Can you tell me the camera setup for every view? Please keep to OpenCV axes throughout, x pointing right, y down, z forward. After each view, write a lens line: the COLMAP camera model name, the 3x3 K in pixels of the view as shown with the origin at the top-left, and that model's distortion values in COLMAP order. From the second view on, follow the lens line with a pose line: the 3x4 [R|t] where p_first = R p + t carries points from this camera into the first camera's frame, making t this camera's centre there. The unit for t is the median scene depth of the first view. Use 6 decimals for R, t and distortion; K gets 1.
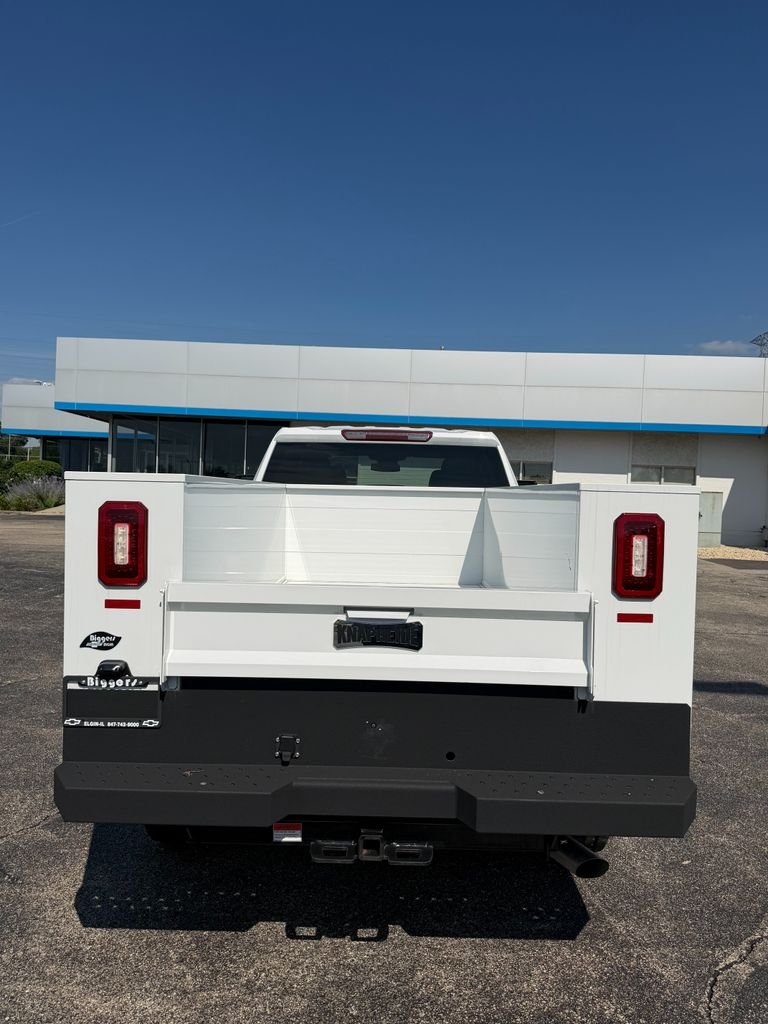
lens RADIAL K [[791.8, 0, 384.4], [0, 791.8, 532.2], [0, 0, 1]] dist [0.072577, -0.085028]
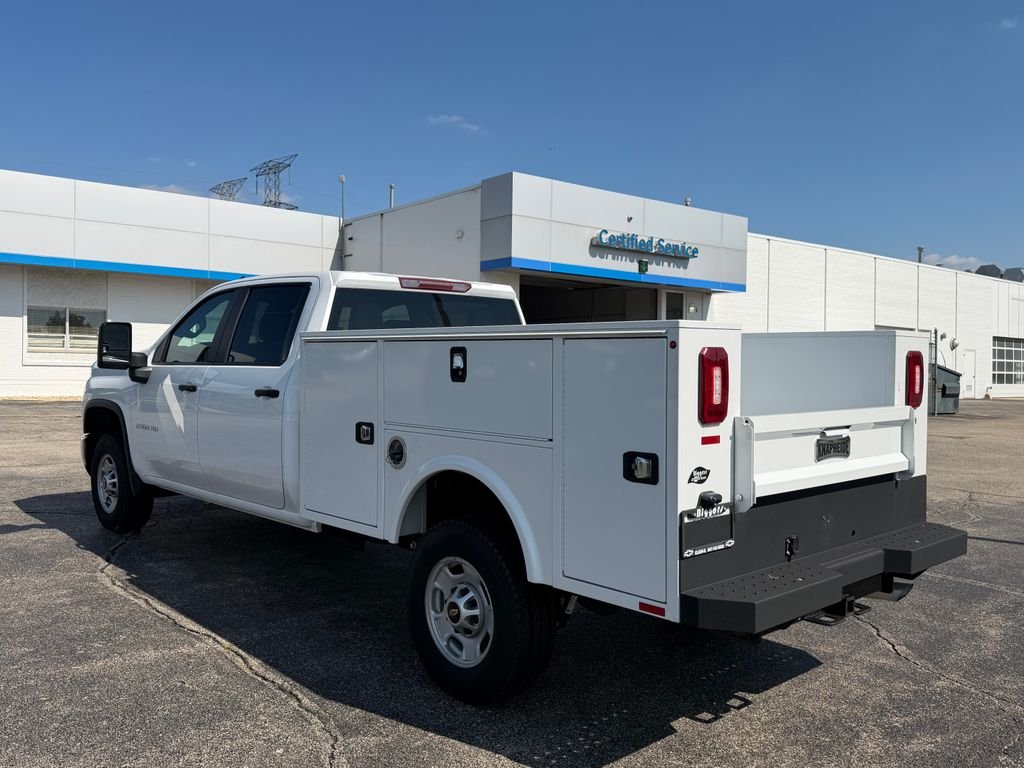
lens RADIAL K [[848.2, 0, 498.1], [0, 848.2, 383.4], [0, 0, 1]] dist [0.042837, -0.029359]
pose [[0.740729, -0.035928, 0.670843, -1.153856], [0.039237, 0.999178, 0.010187, -0.010785], [-0.670658, 0.018776, 0.741529, 0.275565]]
